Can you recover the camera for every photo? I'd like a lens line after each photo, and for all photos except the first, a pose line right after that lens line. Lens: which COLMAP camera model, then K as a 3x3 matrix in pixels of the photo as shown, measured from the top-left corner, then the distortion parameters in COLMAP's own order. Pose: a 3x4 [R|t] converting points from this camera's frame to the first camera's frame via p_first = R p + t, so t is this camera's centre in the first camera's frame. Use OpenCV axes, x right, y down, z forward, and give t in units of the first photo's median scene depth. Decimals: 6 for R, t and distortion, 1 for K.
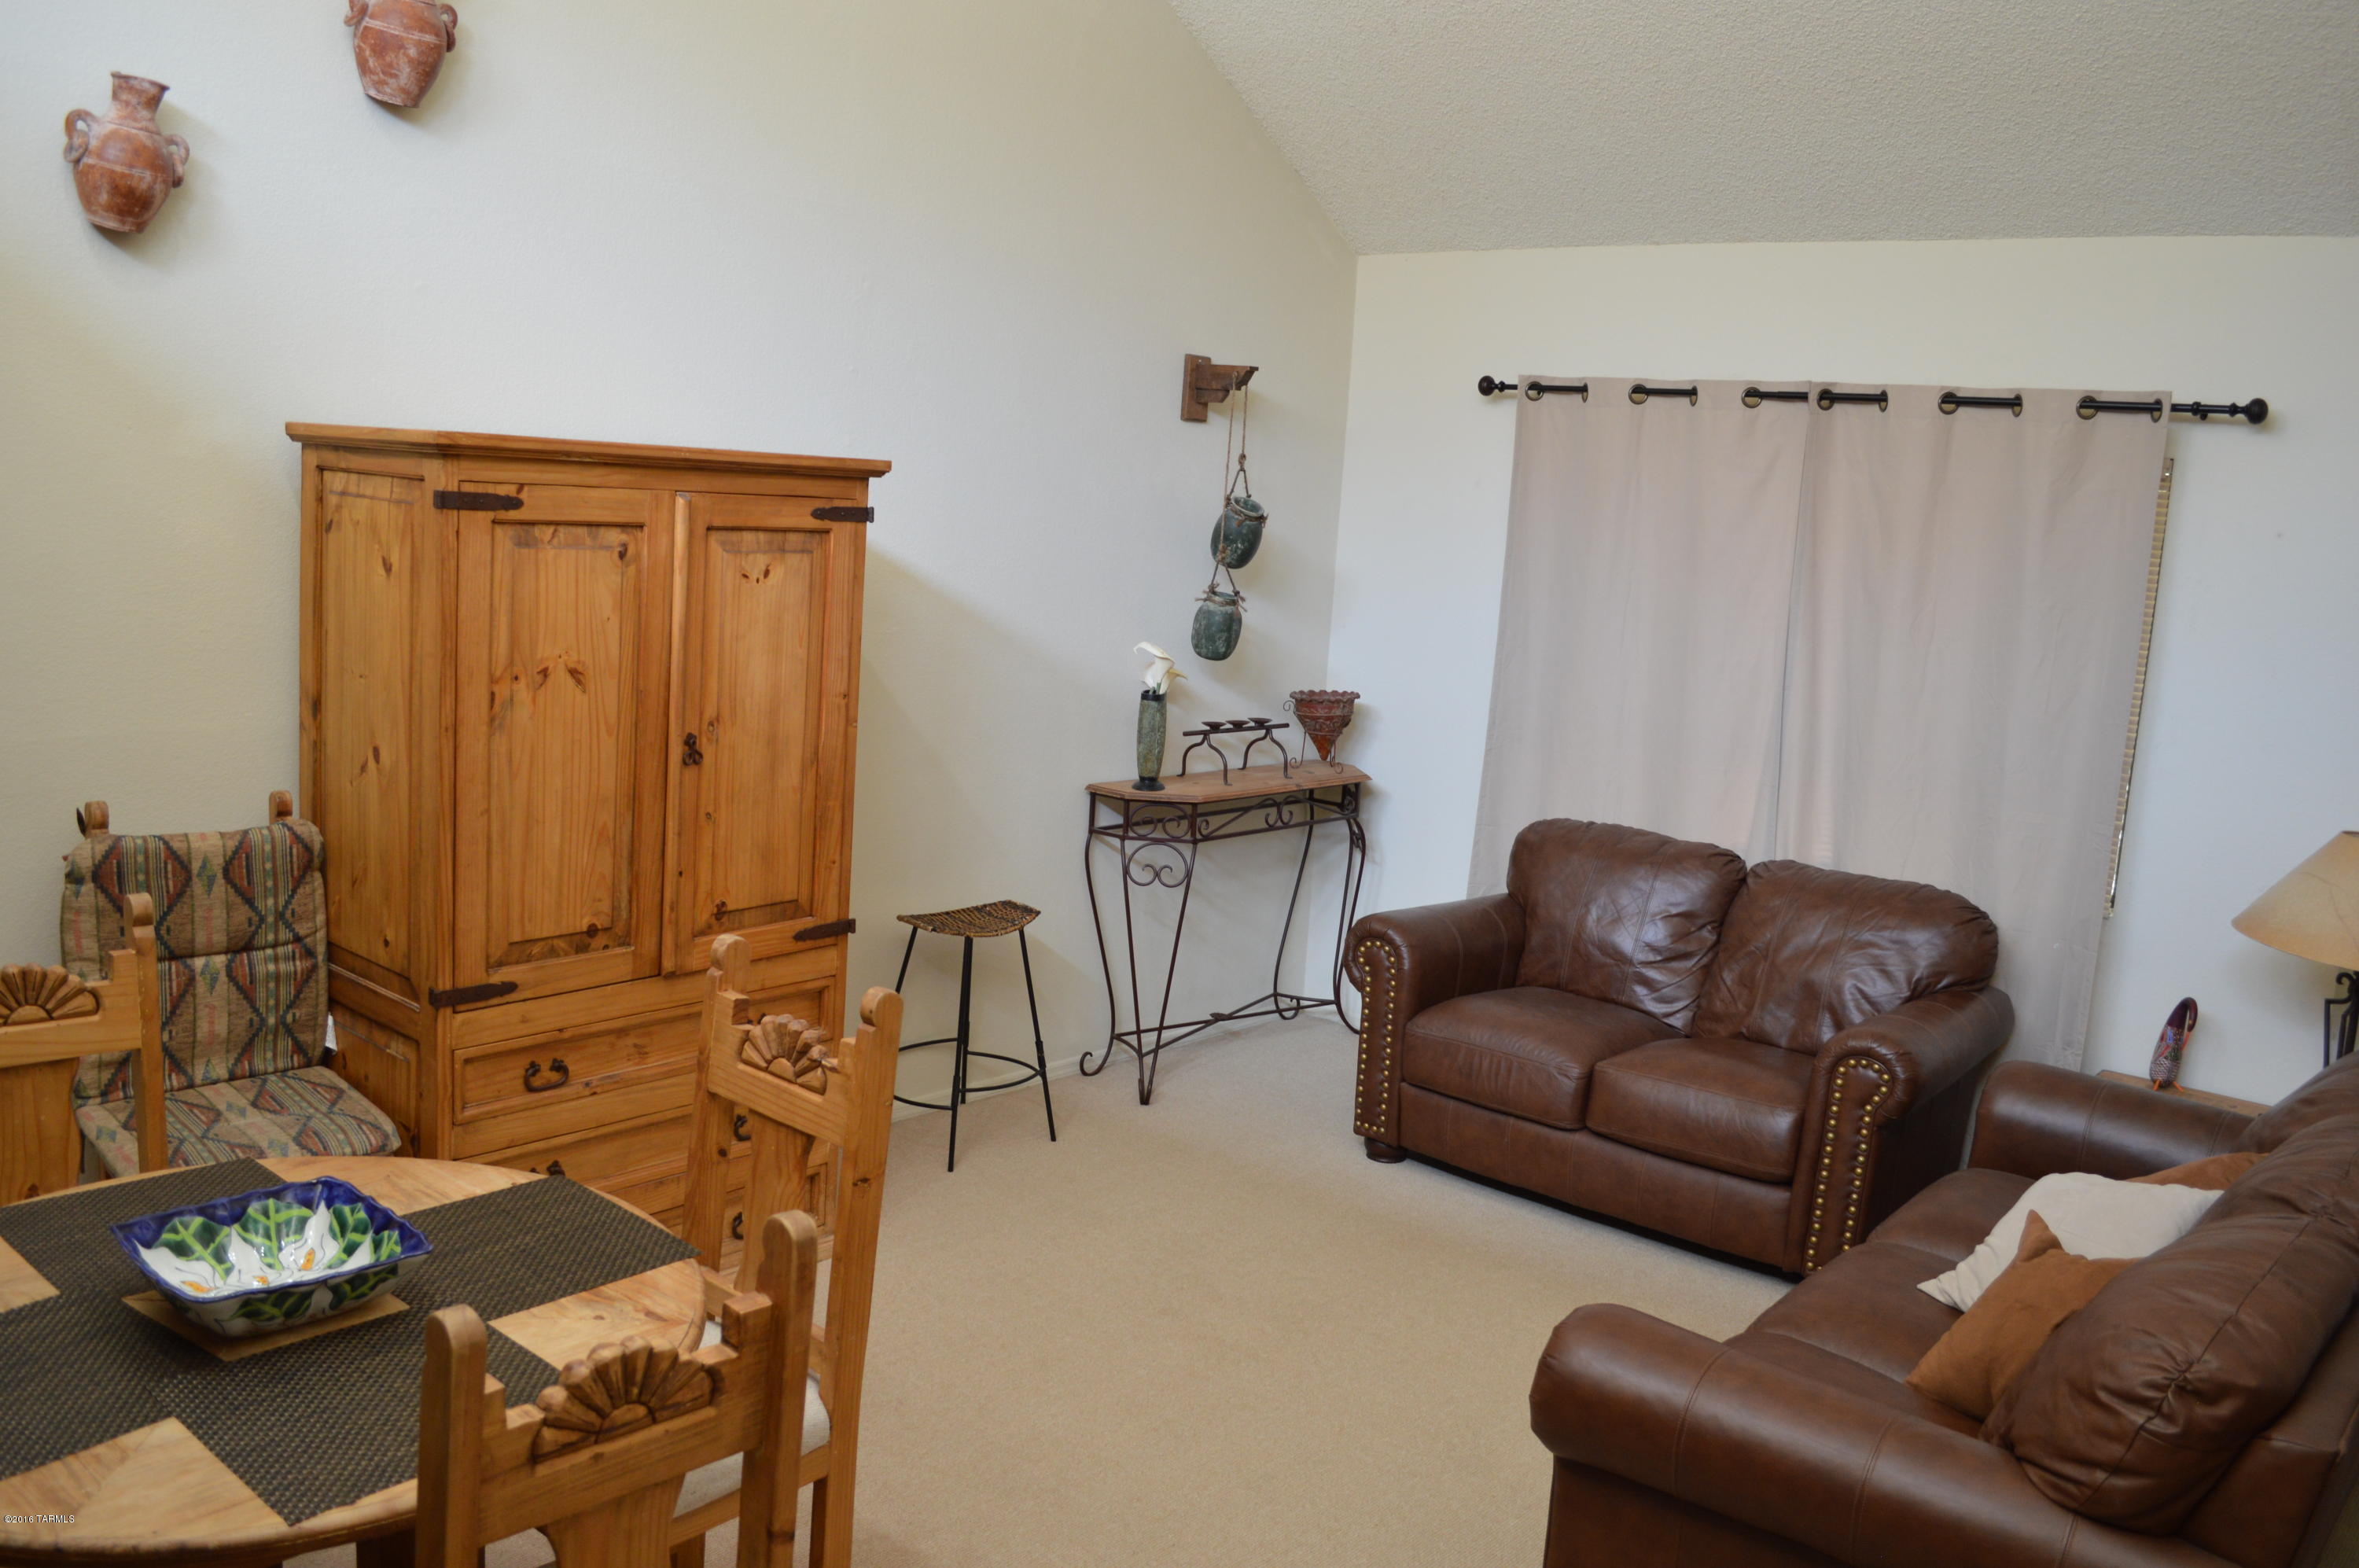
lens RADIAL K [[1913.3, 0, 1179.6], [0, 1913.3, 781.8], [0, 0, 1]] dist [-0.067979, -0.000466]
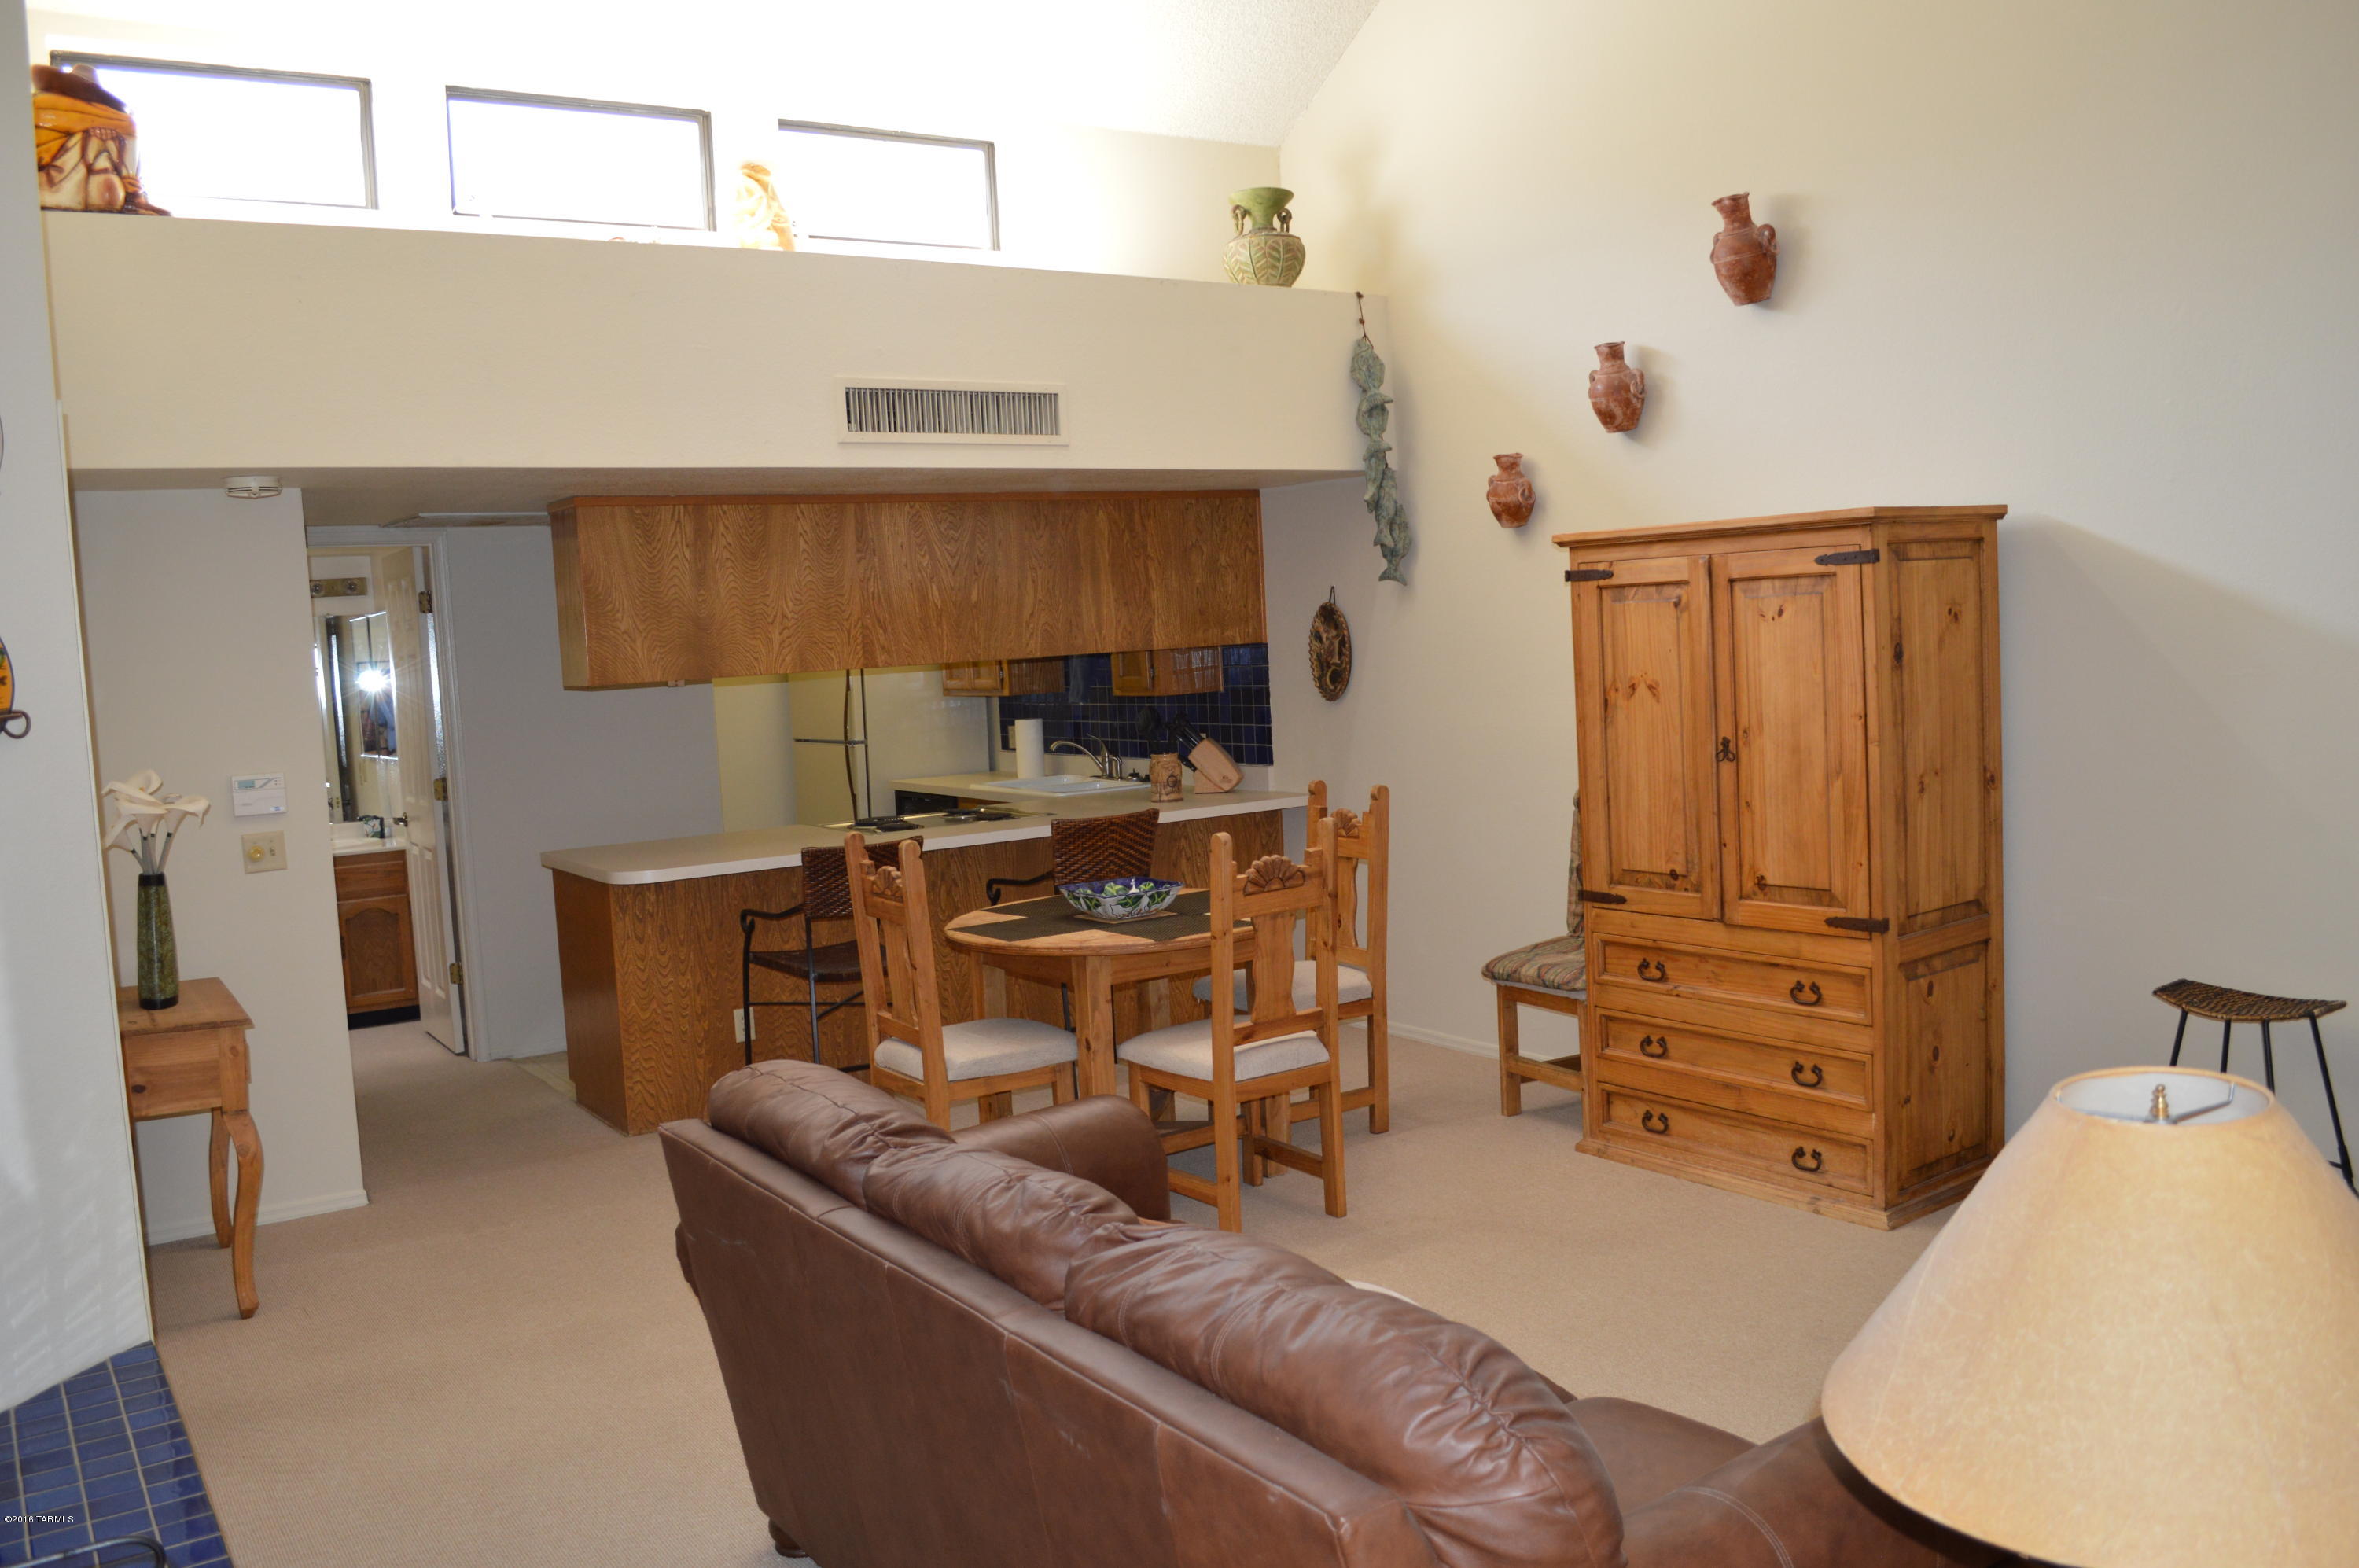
lens RADIAL K [[1913.3, 0, 1181.3], [0, 1913.3, 787.0], [0, 0, 1]] dist [-0.067979, -0.000466]
pose [[-0.266389, 0.021283, -0.963631, 1.144767], [-0.121577, 0.991029, 0.055498, -0.019182], [0.956167, 0.131939, -0.261412, 1.022409]]
